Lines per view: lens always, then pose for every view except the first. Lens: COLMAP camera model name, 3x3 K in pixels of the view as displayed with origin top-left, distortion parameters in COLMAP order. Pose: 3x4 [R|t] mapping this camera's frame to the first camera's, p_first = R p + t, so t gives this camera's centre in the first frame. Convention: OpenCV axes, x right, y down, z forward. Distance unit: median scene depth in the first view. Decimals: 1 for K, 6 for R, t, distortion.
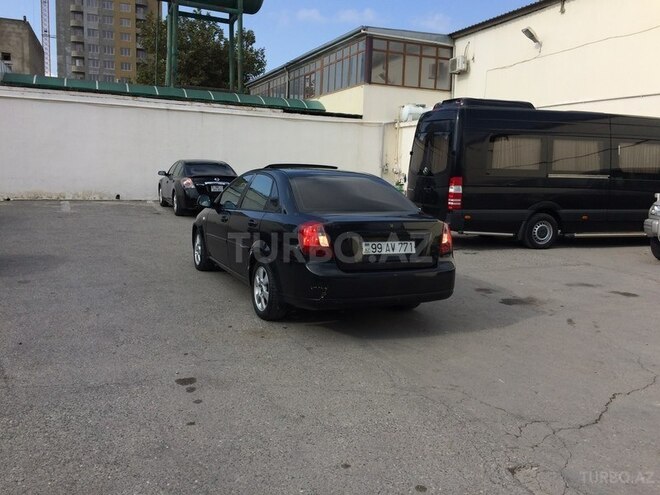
lens RADIAL K [[572.2, 0, 332.4], [0, 572.2, 246.0], [0, 0, 1]] dist [0.031259, -0.021417]
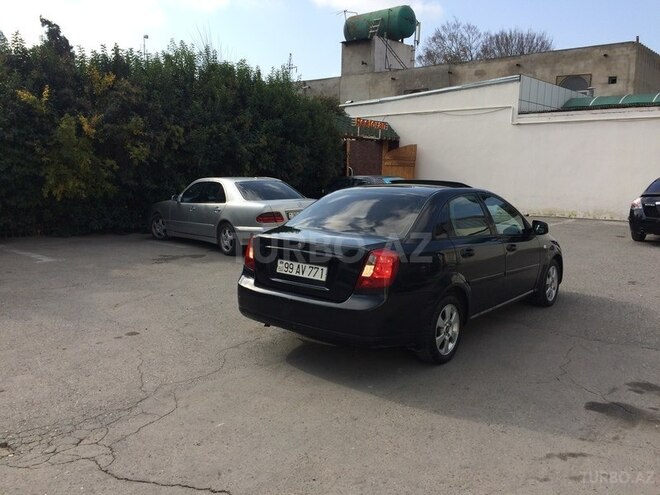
lens RADIAL K [[572.2, 0, 332.4], [0, 572.2, 249.9], [0, 0, 1]] dist [0.031259, -0.021417]
pose [[0.415744, 0.097303, -0.904261, 0.277781], [-0.120751, 0.991364, 0.051159, -0.023983], [0.901430, 0.087921, 0.423903, 0.185679]]
